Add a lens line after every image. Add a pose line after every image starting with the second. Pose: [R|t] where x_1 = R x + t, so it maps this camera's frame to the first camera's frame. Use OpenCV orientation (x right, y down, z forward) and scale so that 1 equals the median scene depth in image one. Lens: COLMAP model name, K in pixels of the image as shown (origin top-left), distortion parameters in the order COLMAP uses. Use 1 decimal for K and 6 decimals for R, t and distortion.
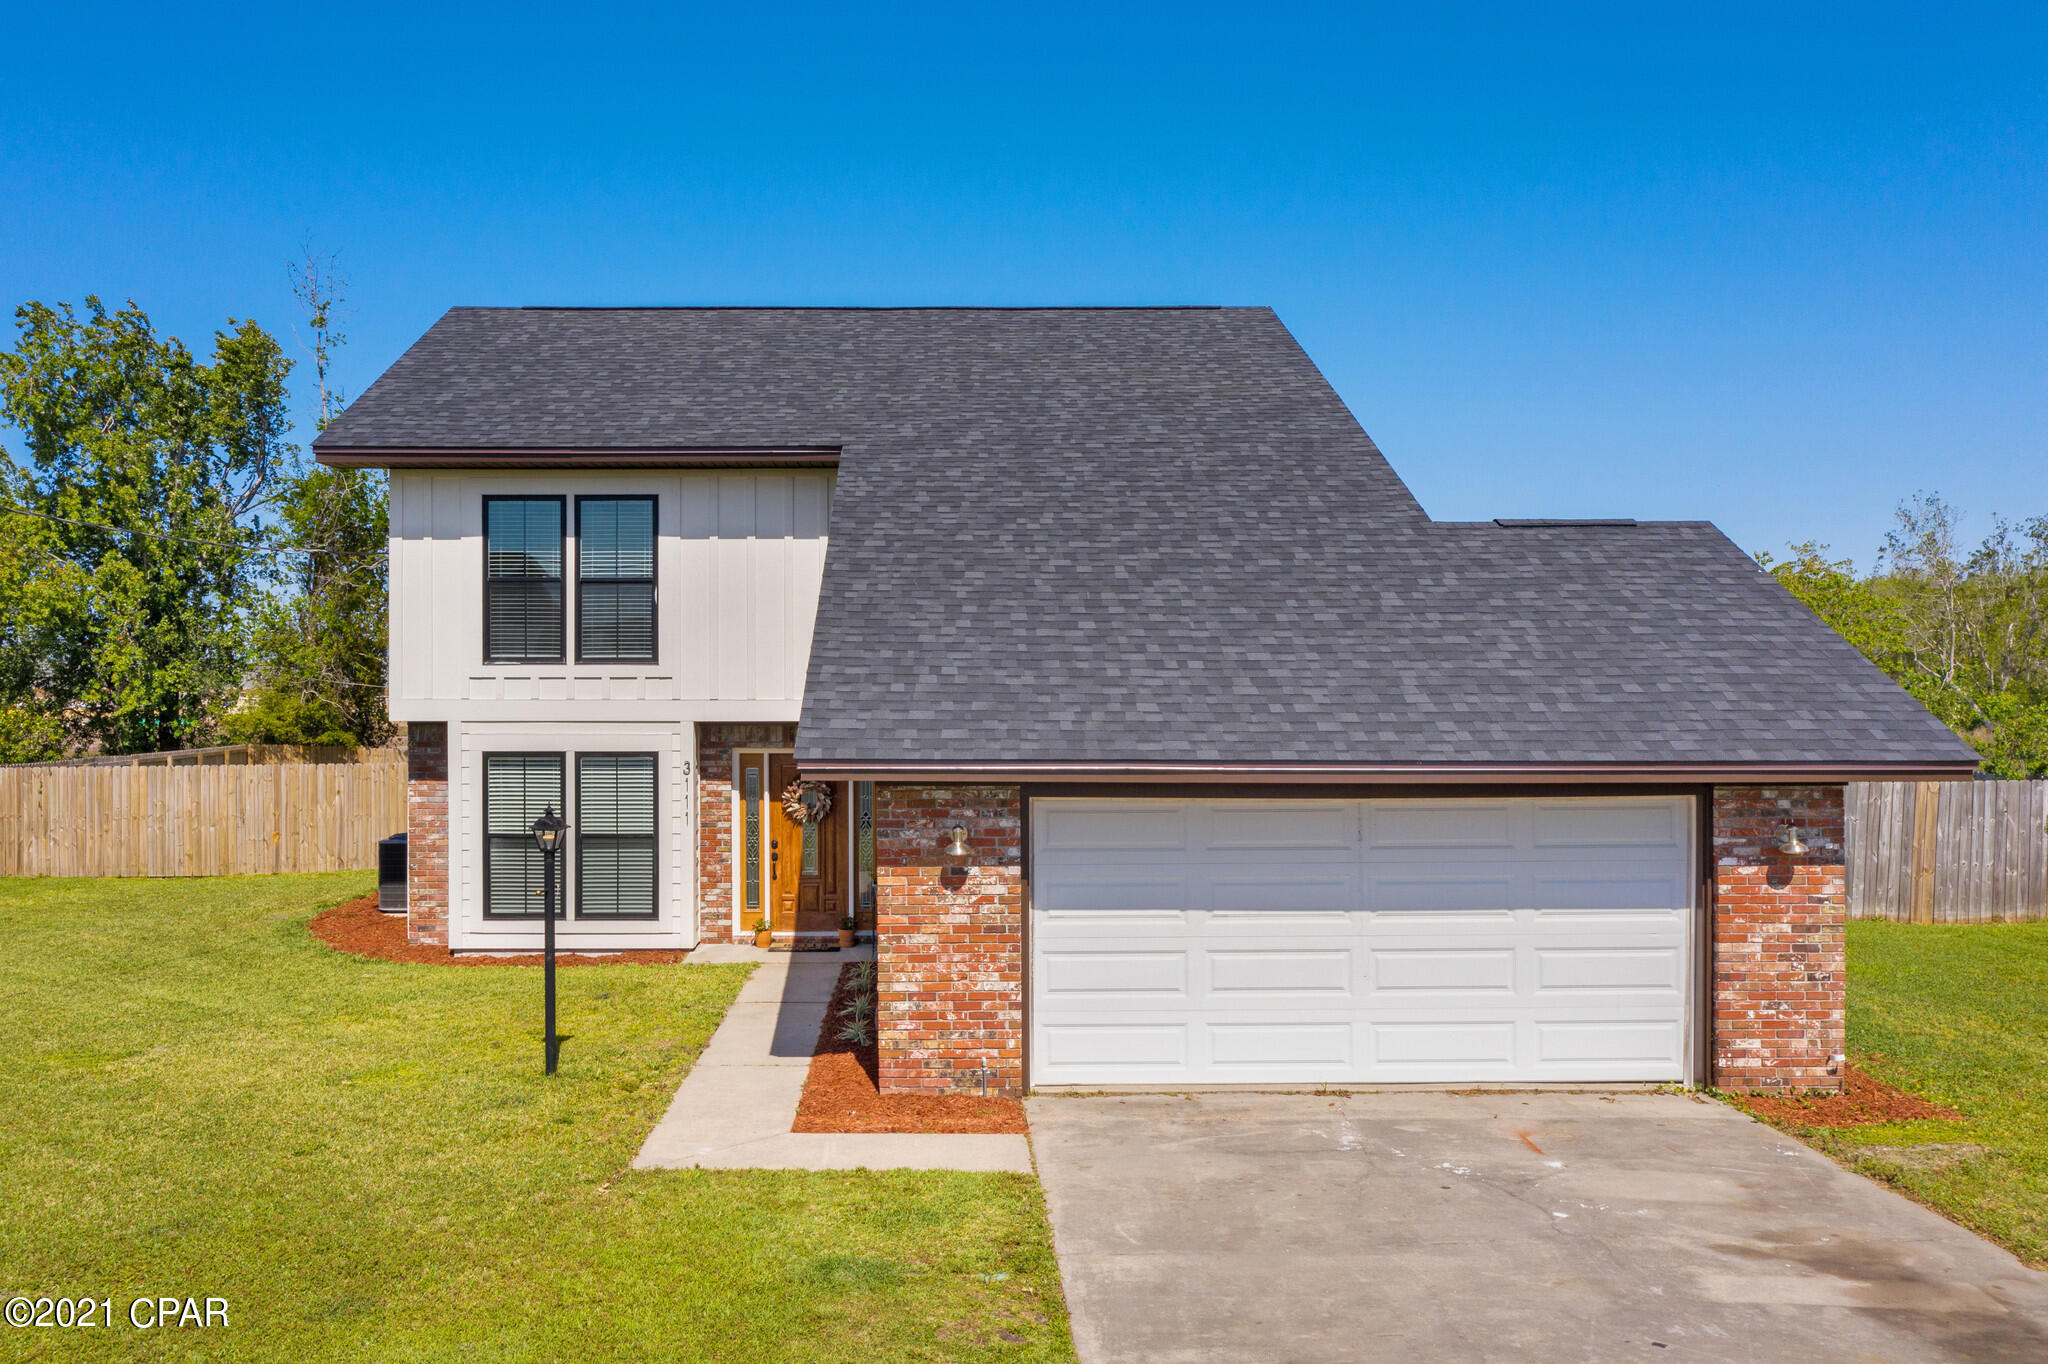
lens RADIAL K [[1655.9, 0, 957.9], [0, 1655.9, 689.7], [0, 0, 1]] dist [-0.009424, -0.003256]
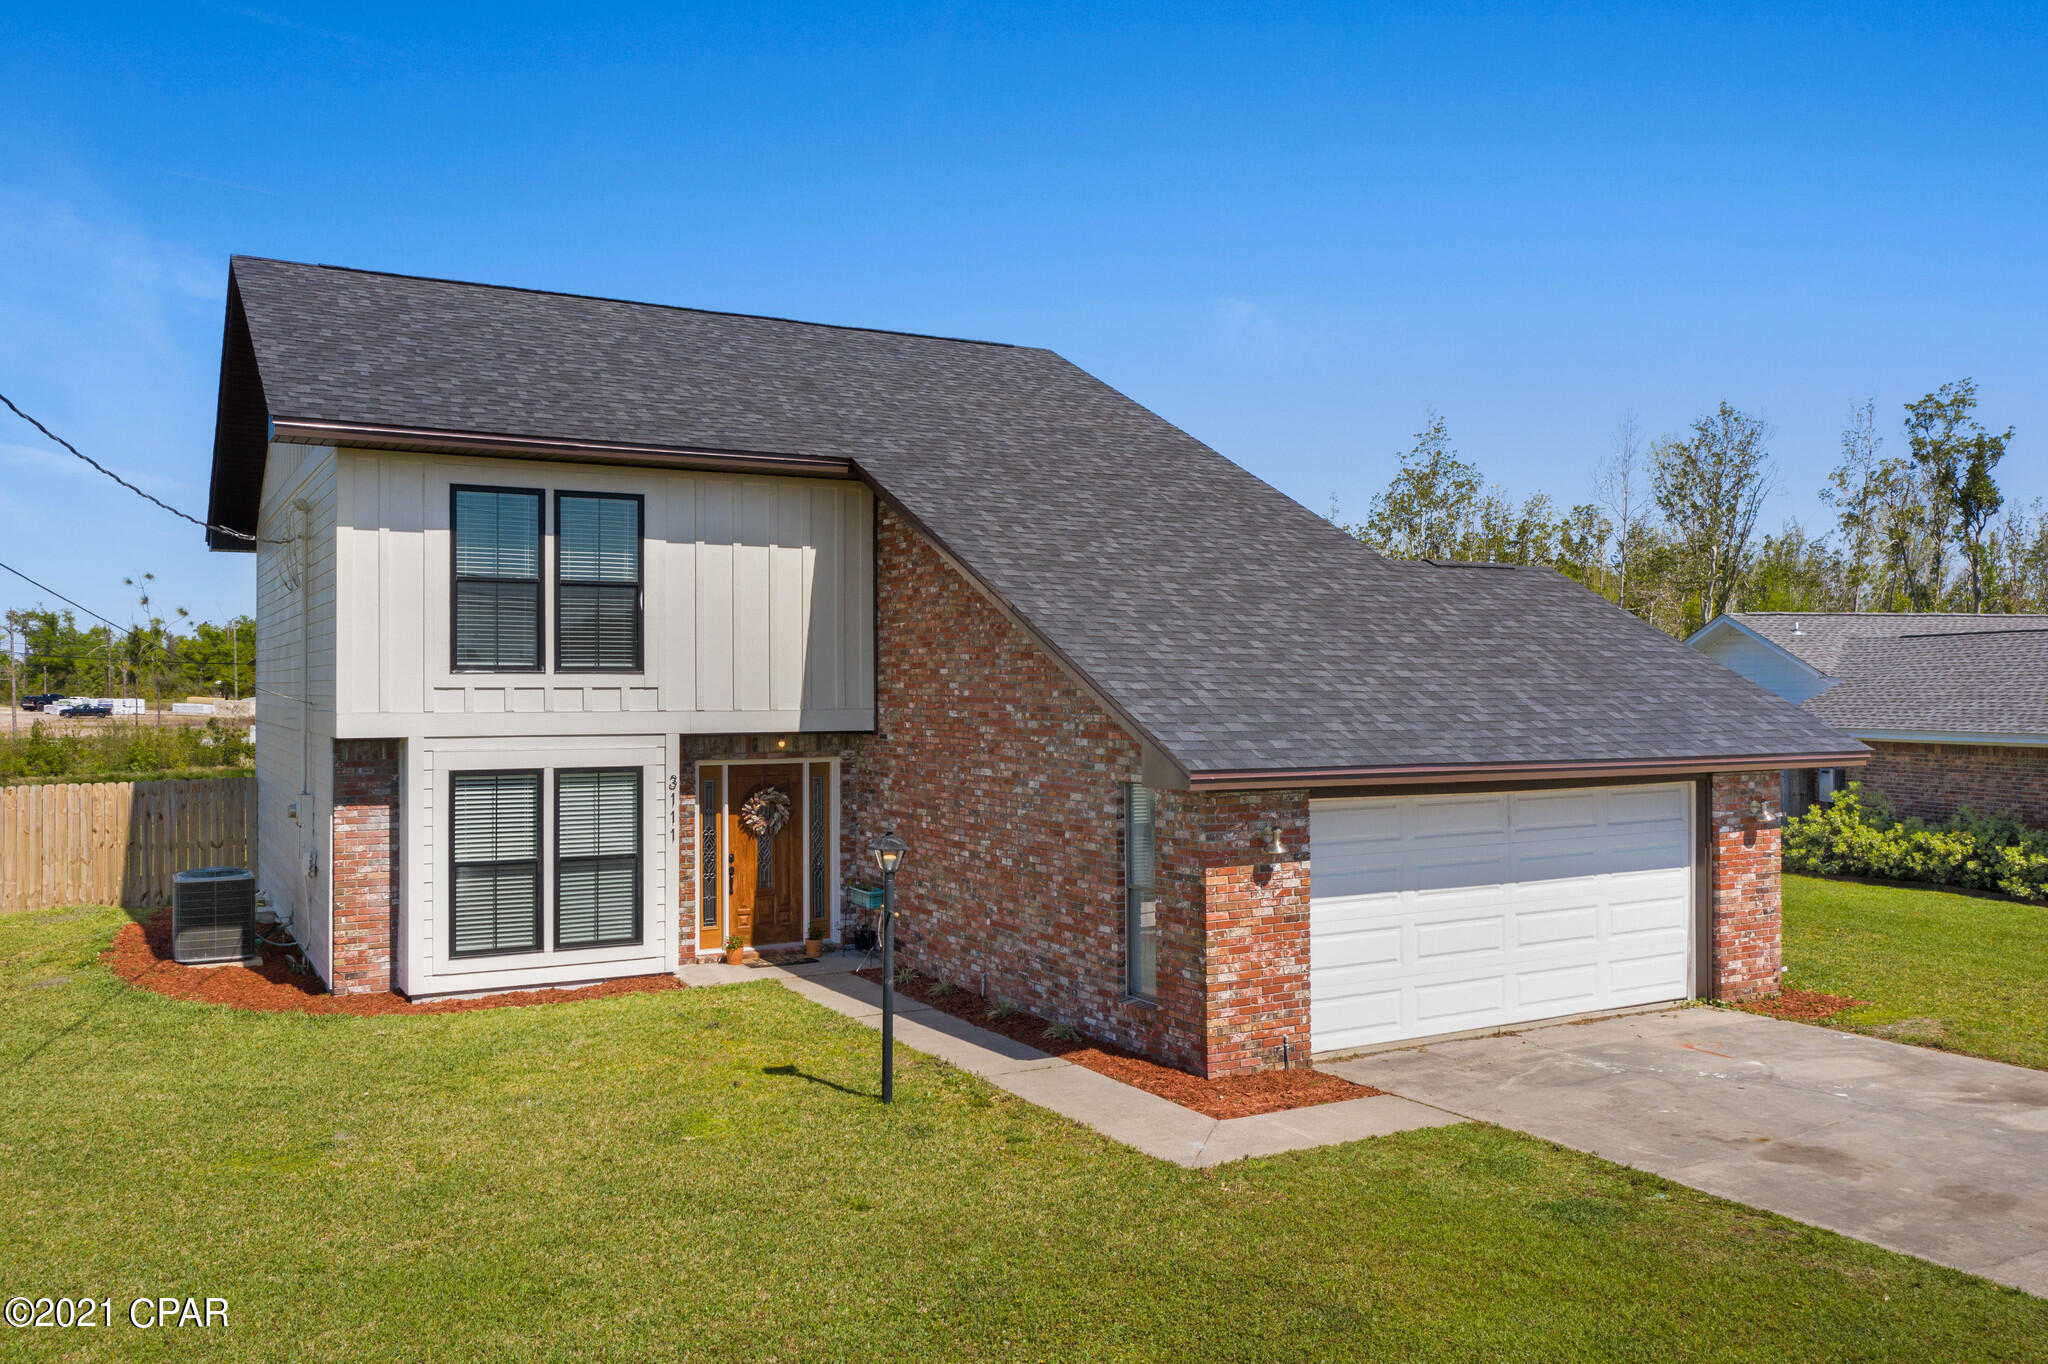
lens RADIAL K [[1593.8, 0, 1024.0], [0, 1593.8, 682.0], [0, 0, 1]] dist [-0.008150, -0.003843]
pose [[0.874389, 0.001601, 0.485222, -0.641271], [0.000610, 0.999990, -0.004398, -0.009741], [-0.485225, 0.004141, 0.874380, 0.145203]]
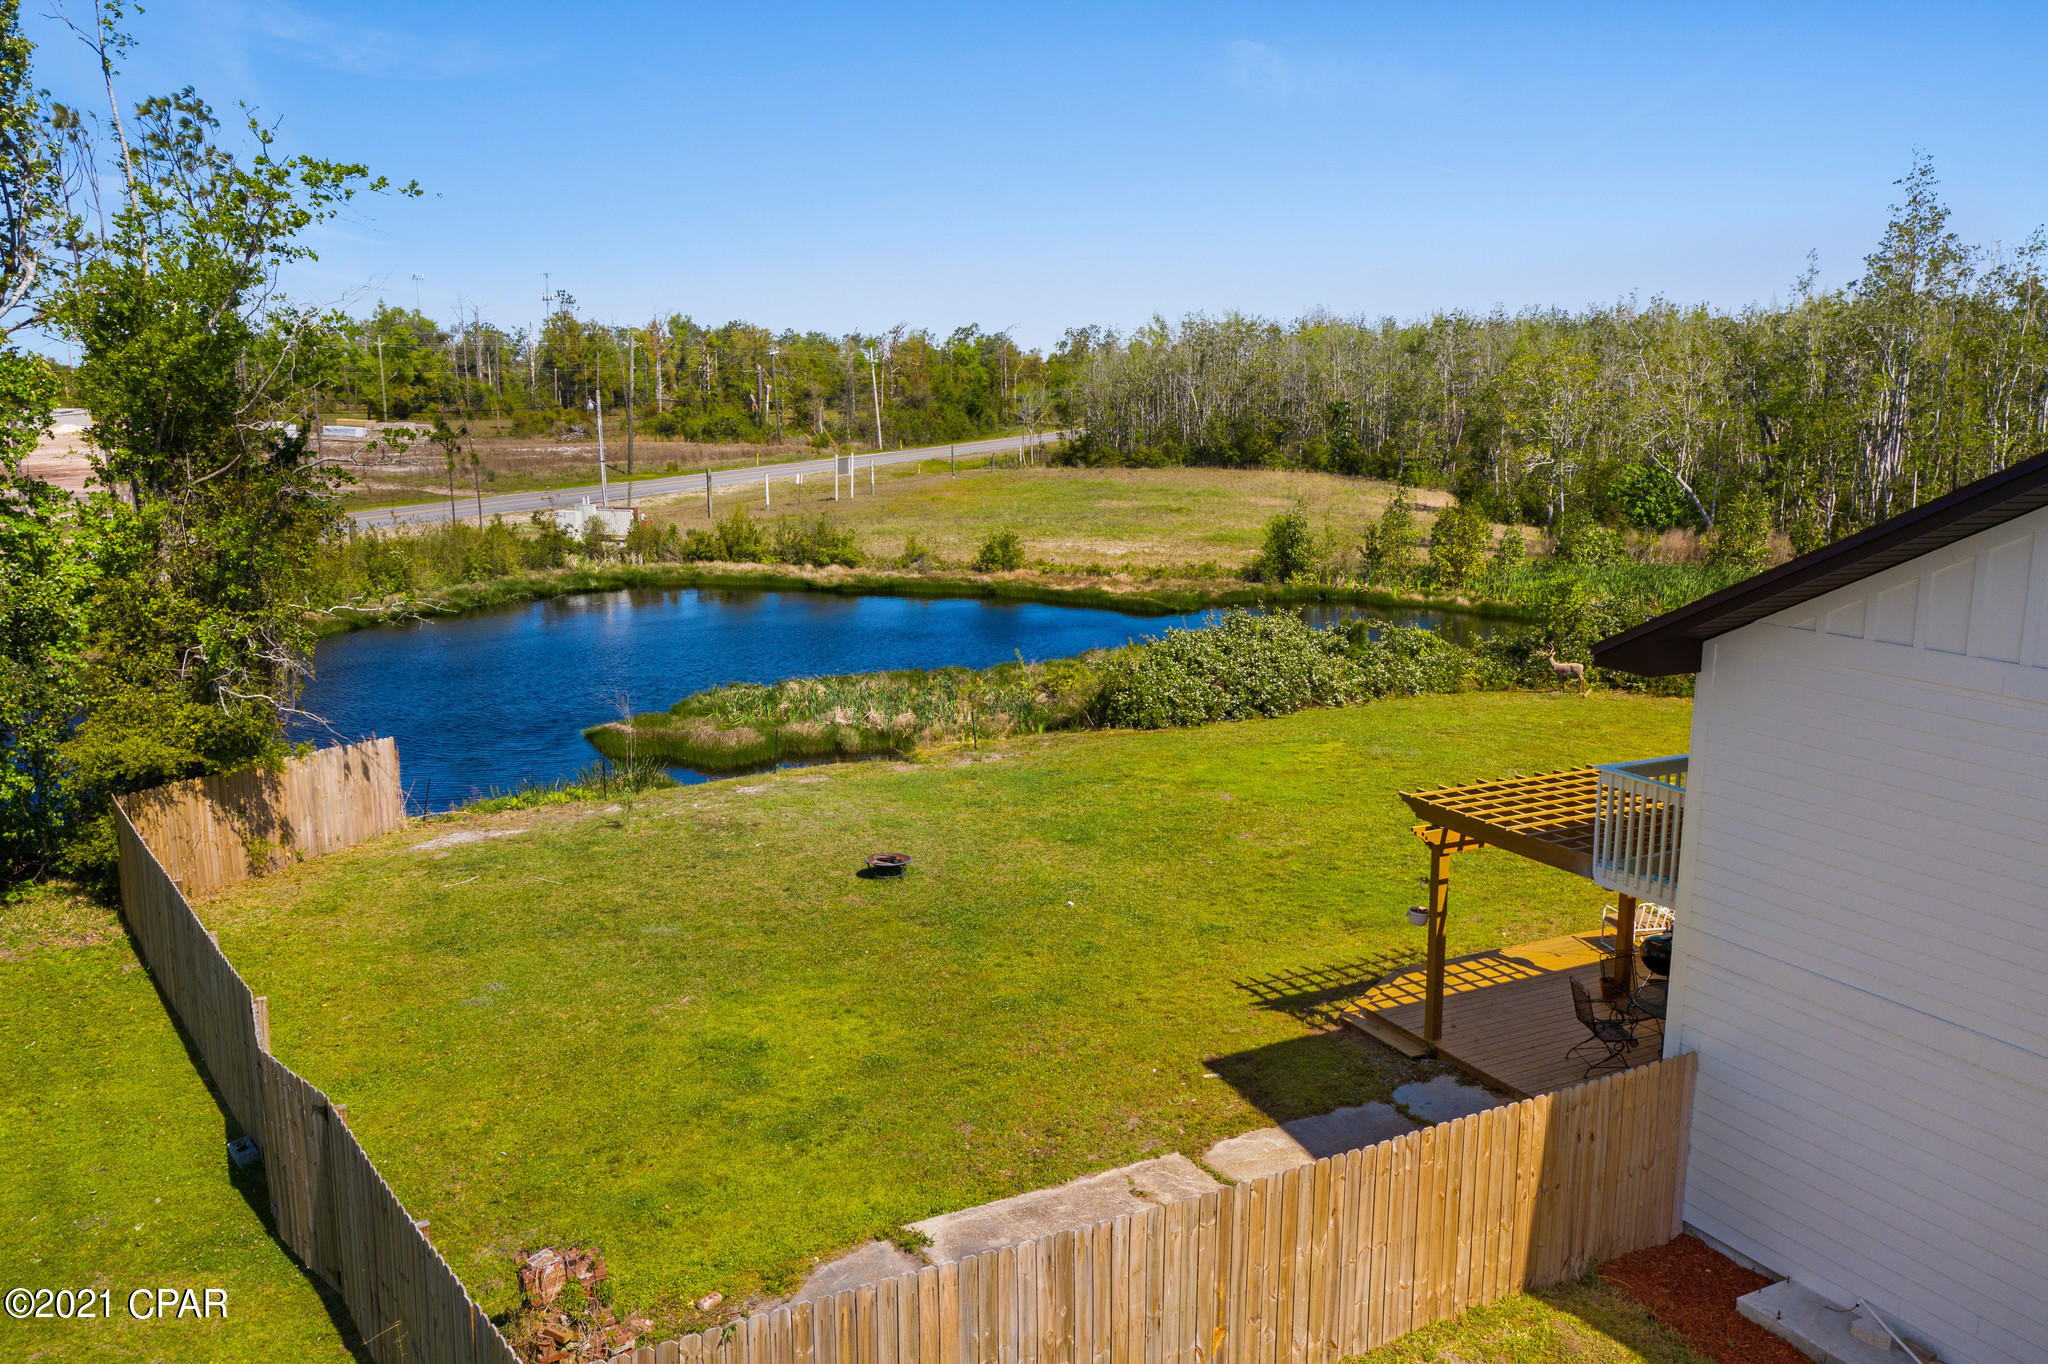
lens RADIAL K [[1593.8, 0, 1024.0], [0, 1593.8, 682.0], [0, 0, 1]] dist [-0.008150, -0.003843]
pose [[0.890150, -0.076606, 0.449183, -1.447566], [-0.008926, 0.982646, 0.185275, -0.374898], [-0.455581, -0.168932, 0.874018, 1.522484]]
